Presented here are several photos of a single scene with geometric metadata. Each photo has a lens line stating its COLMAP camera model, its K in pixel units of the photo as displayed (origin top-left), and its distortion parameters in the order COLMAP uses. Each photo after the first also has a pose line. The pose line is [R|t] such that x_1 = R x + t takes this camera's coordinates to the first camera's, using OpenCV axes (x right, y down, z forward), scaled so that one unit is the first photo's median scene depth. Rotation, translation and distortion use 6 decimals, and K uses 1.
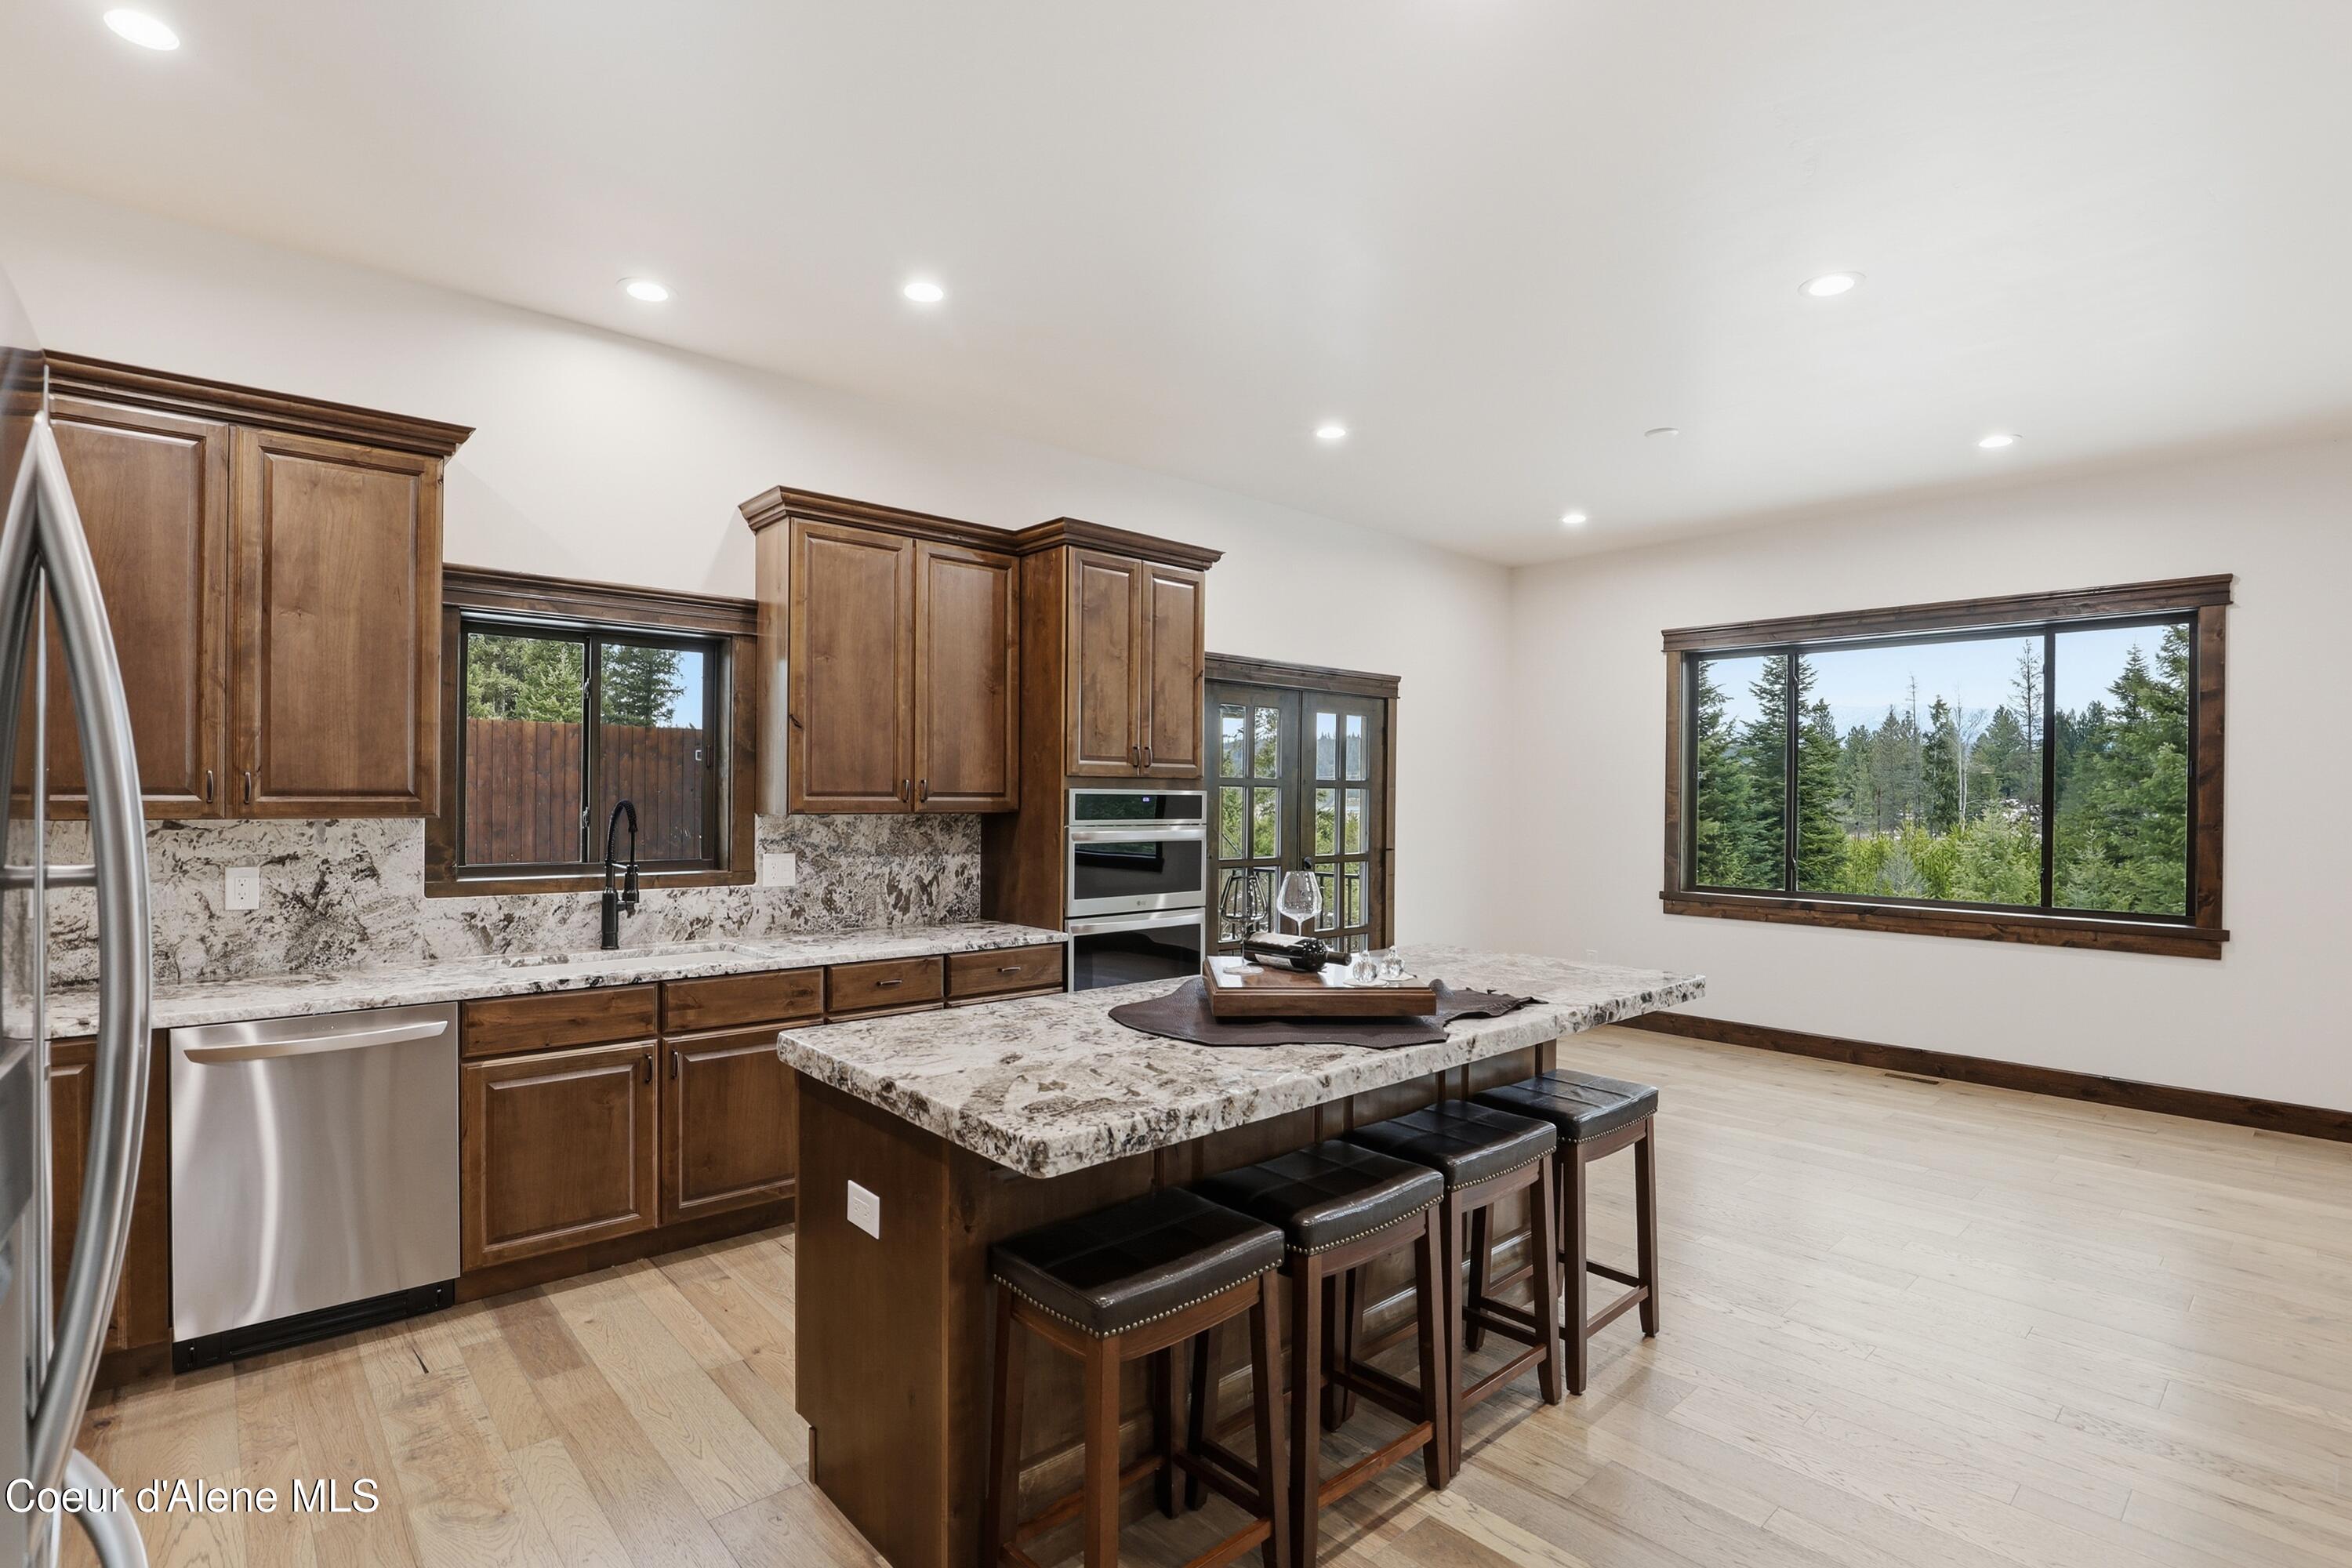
lens RADIAL K [[1103.1, 0, 1160.6], [0, 1103.1, 798.5], [0, 0, 1]] dist [-0.034607, 0.006399]
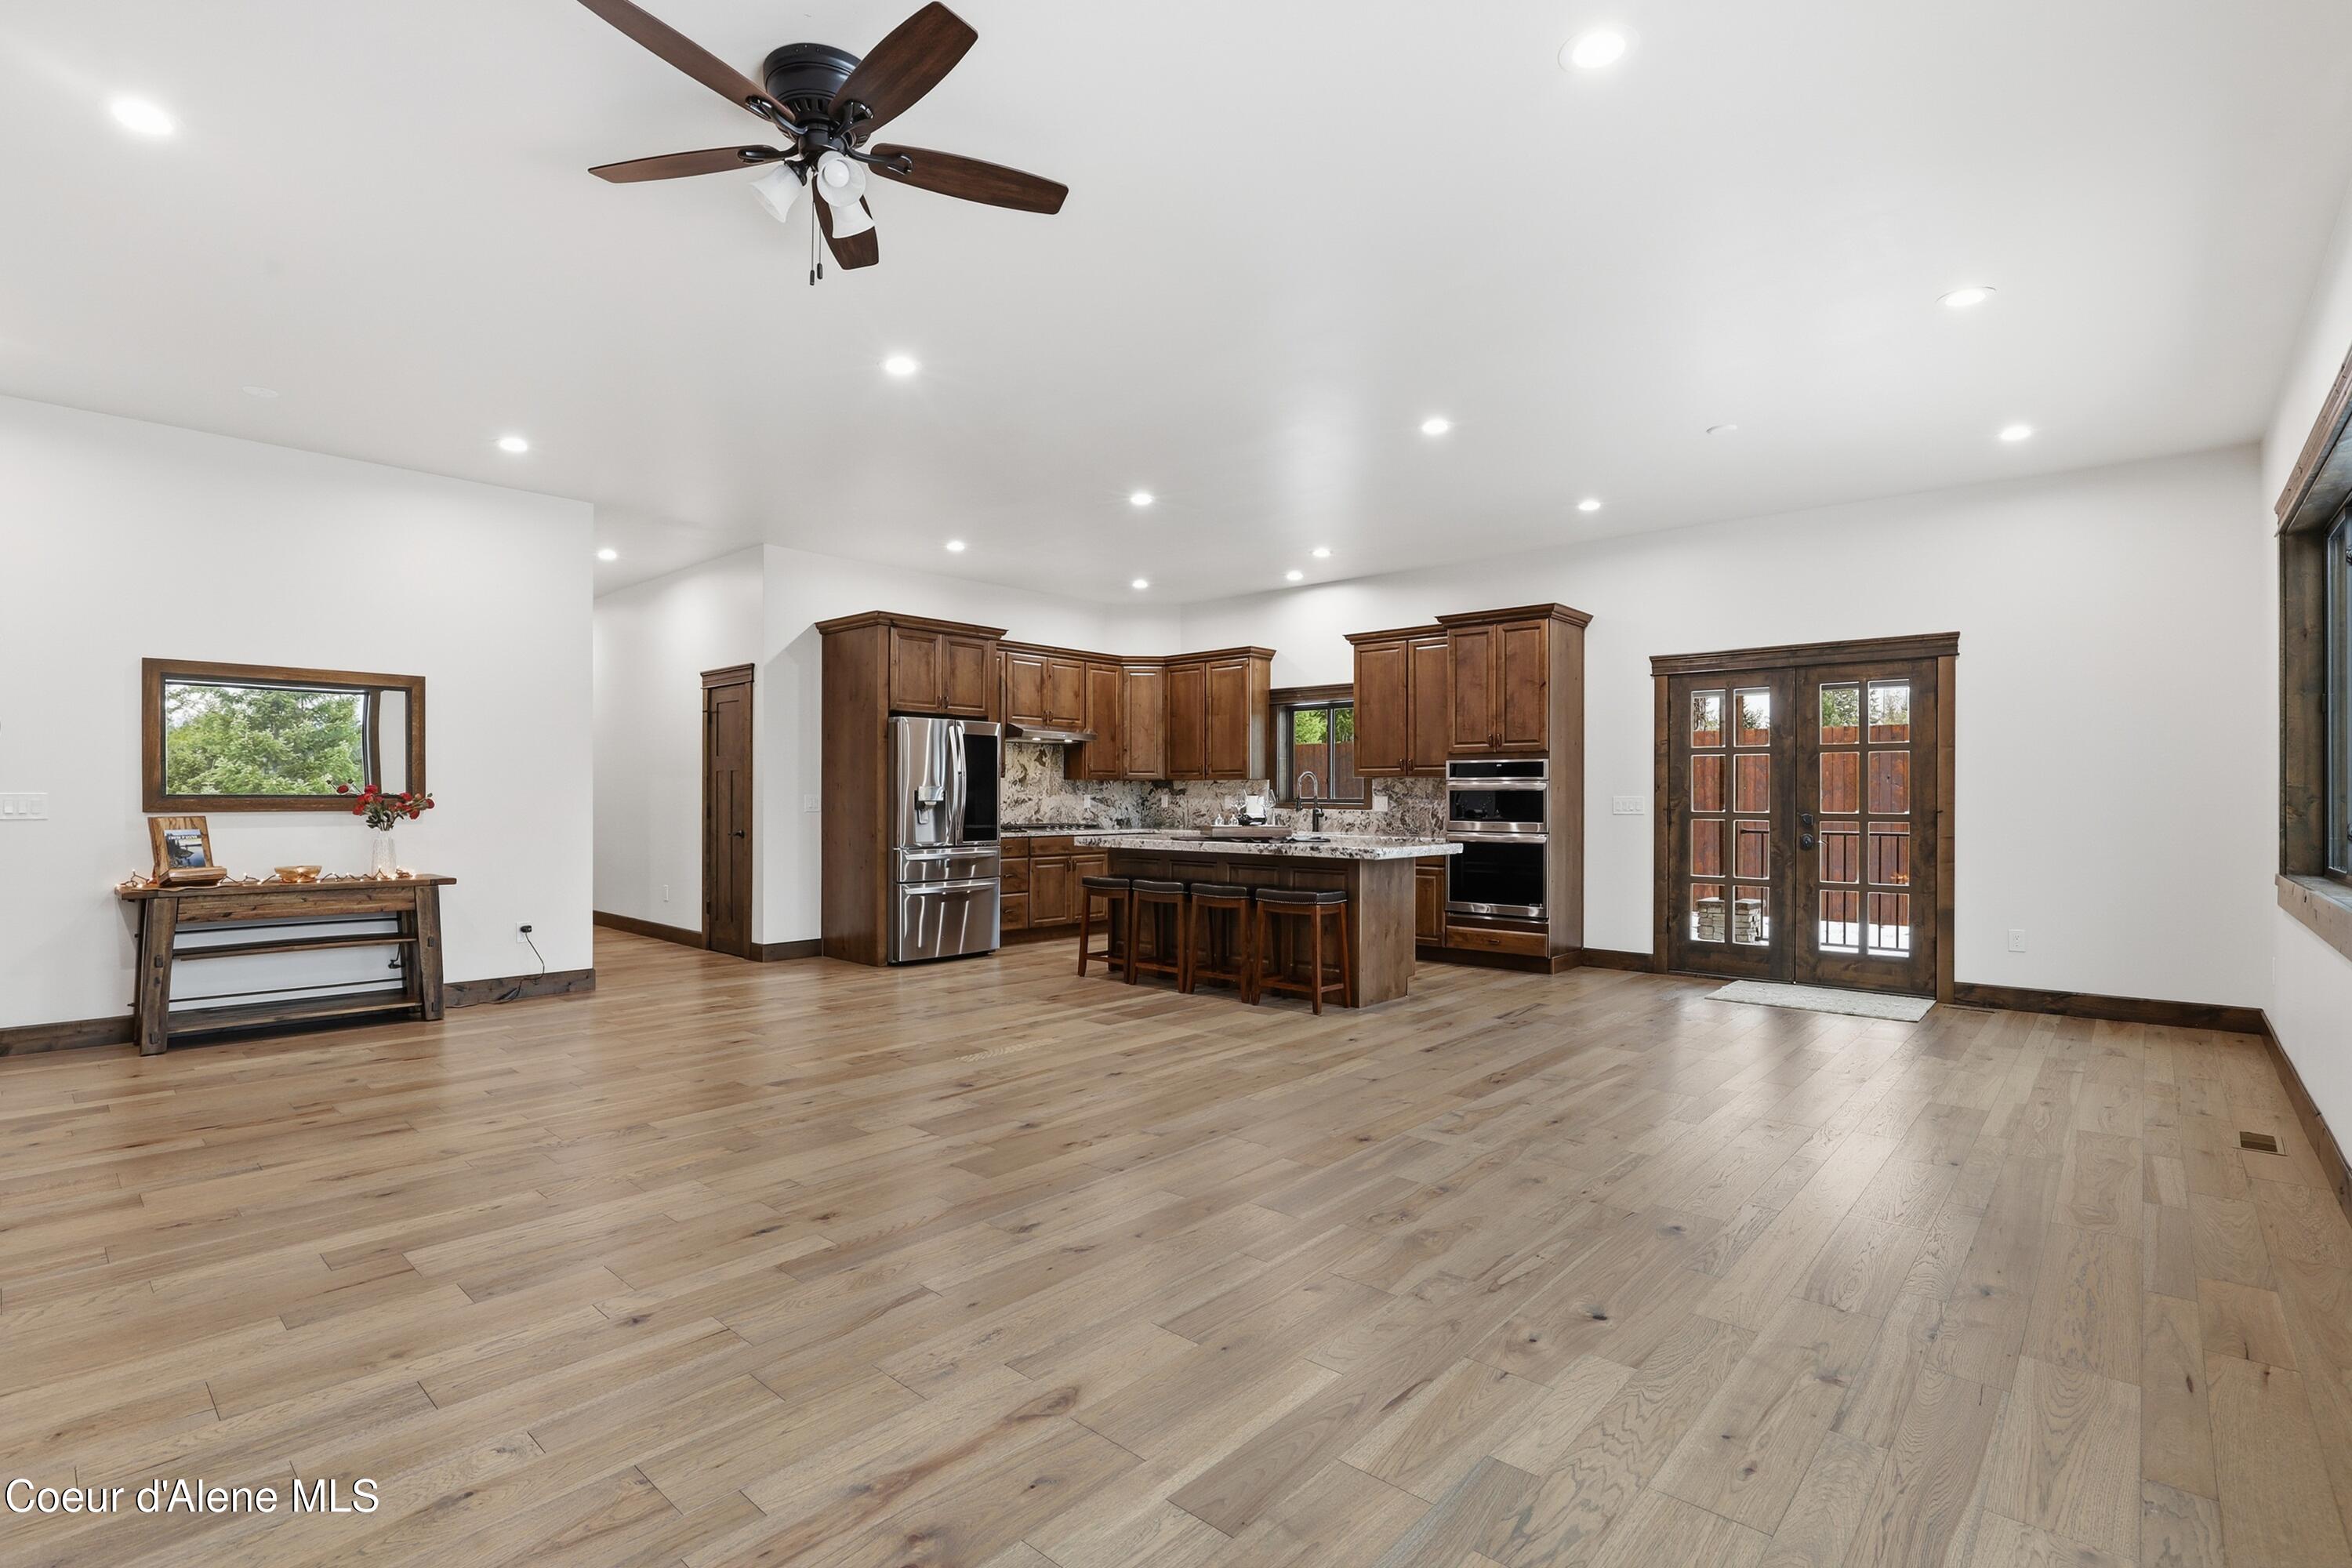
lens RADIAL K [[1103.1, 0, 1158.4], [0, 1103.1, 784.8], [0, 0, 1]] dist [-0.034607, 0.006399]
pose [[0.101619, -0.020618, -0.994610, 1.564003], [-0.005204, 0.999761, -0.021256, 0.067700], [0.994810, 0.007336, 0.101488, 0.305162]]
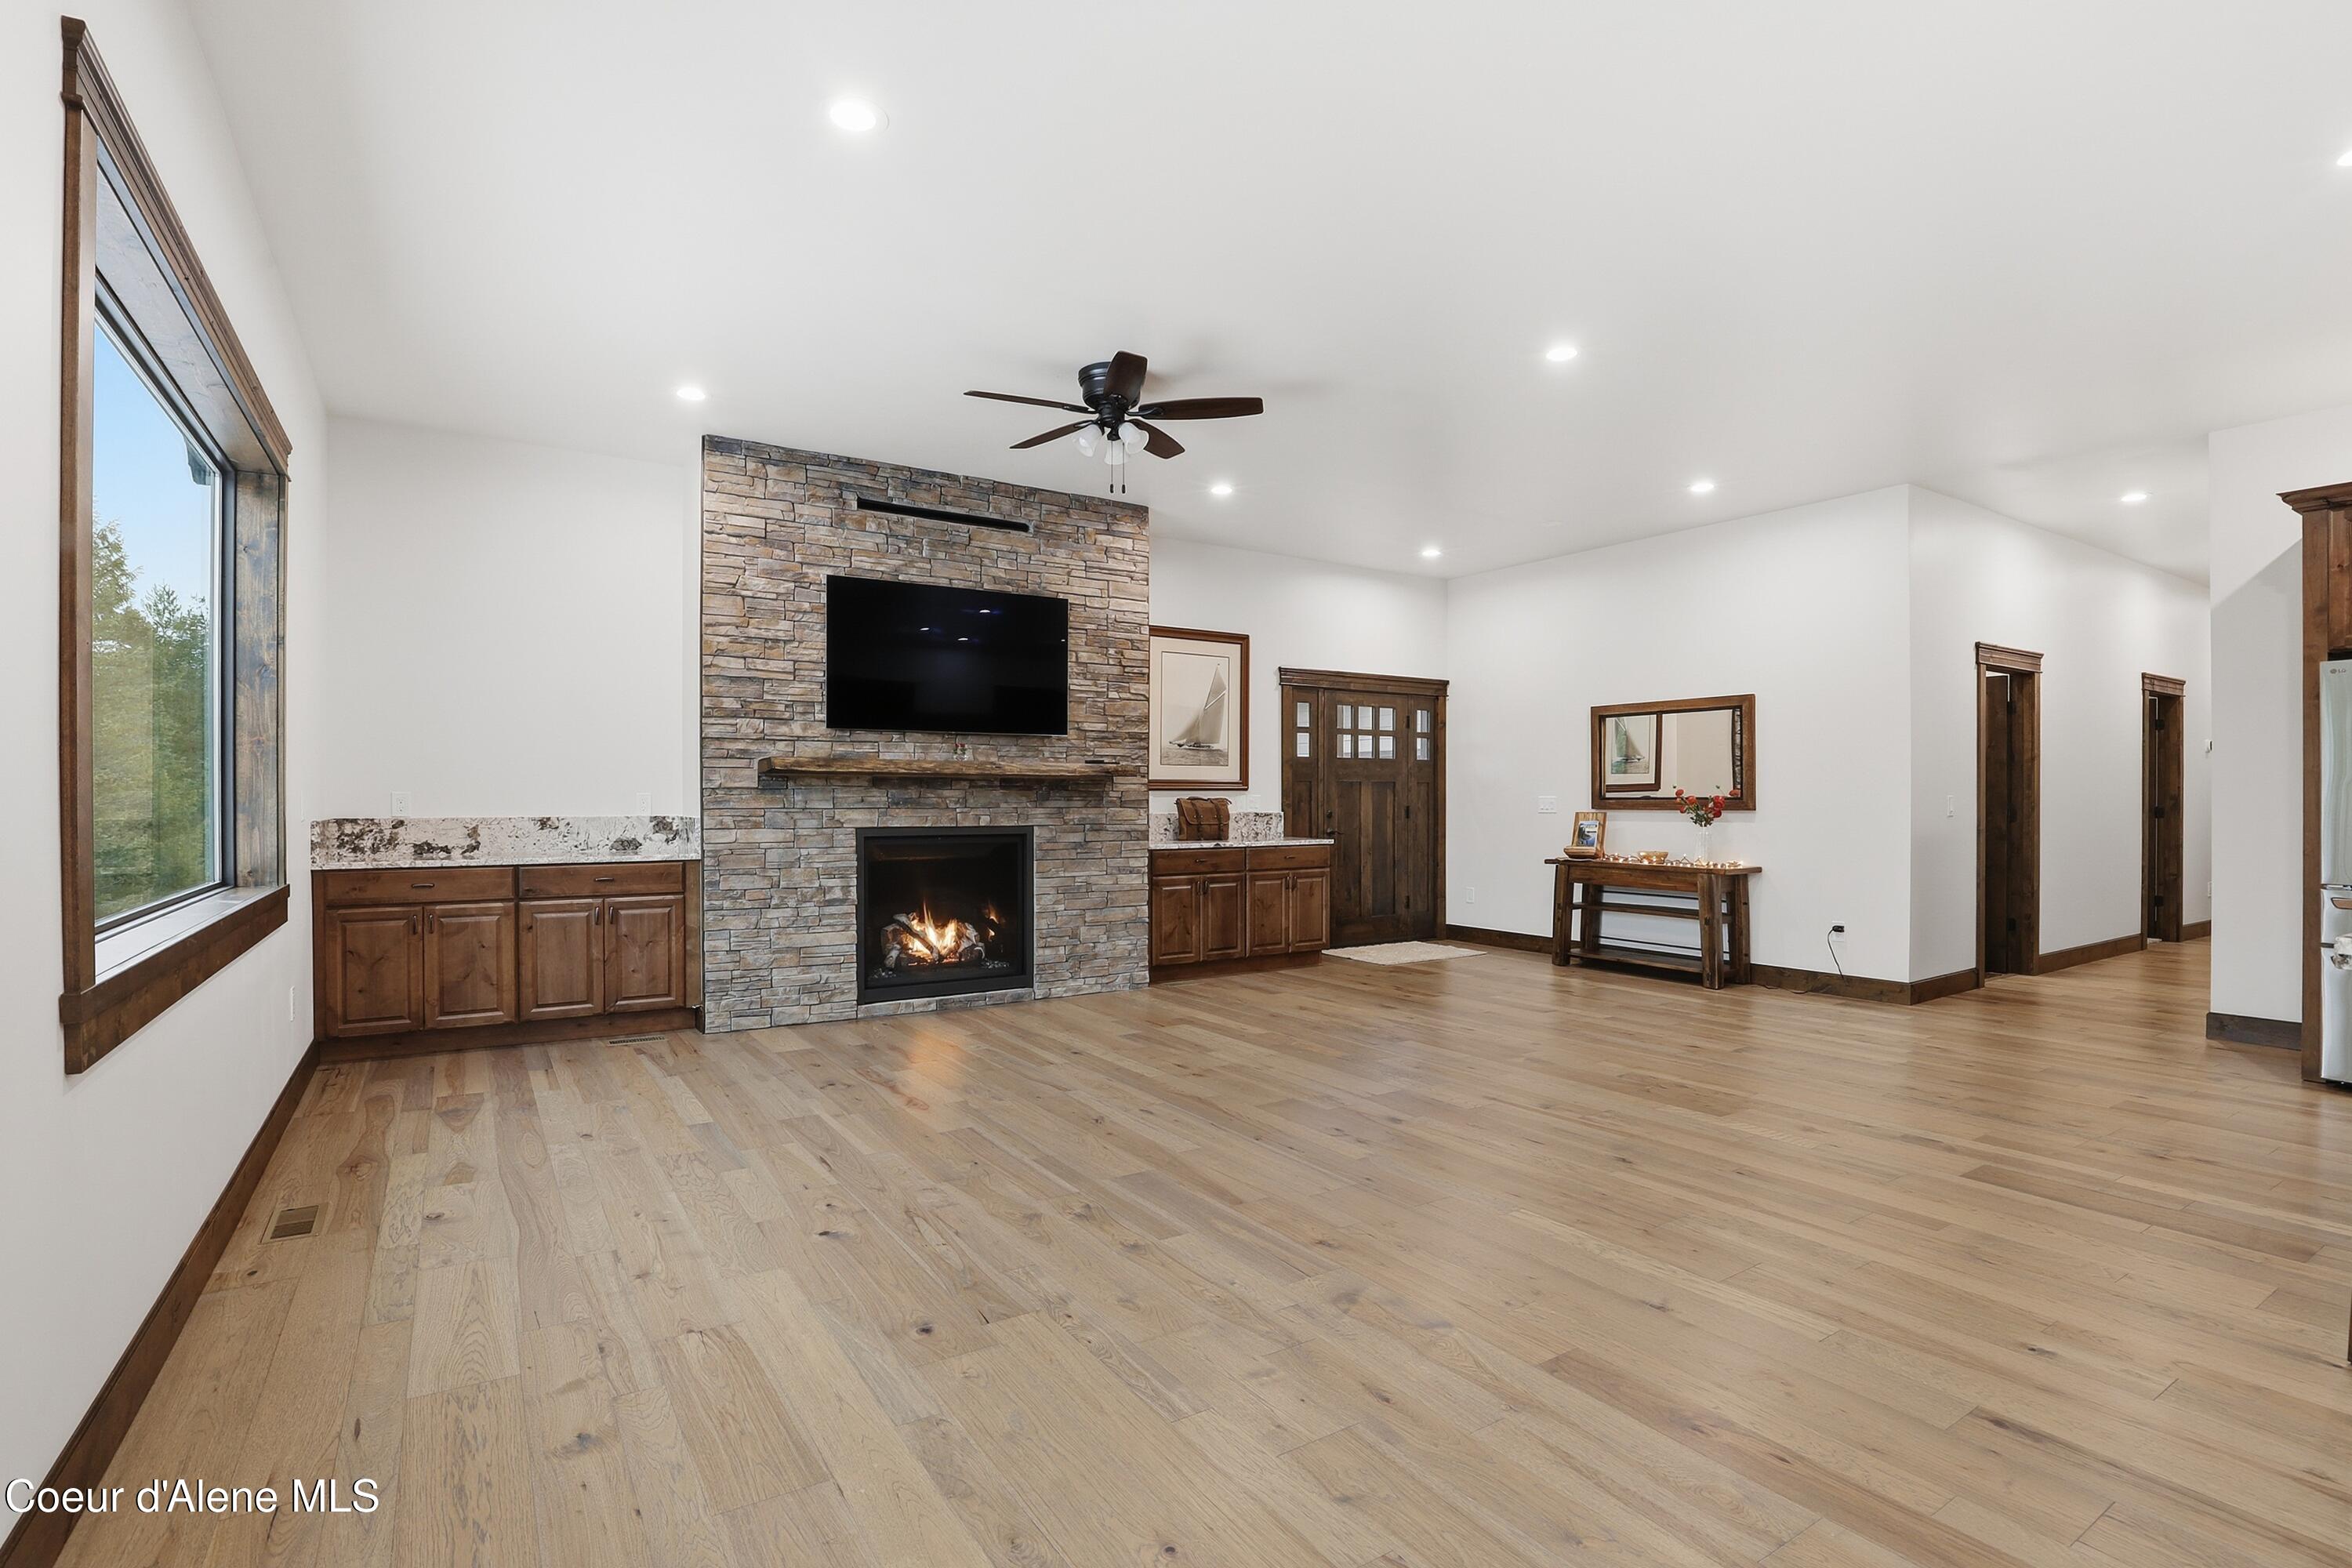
lens RADIAL K [[1103.1, 0, 1157.0], [0, 1103.1, 801.7], [0, 0, 1]] dist [-0.034607, 0.006399]
pose [[-0.986815, -0.010629, 0.161502, 0.747328], [-0.009209, 0.999912, 0.009543, 0.055827], [-0.161589, 0.007930, -0.986826, 1.184844]]
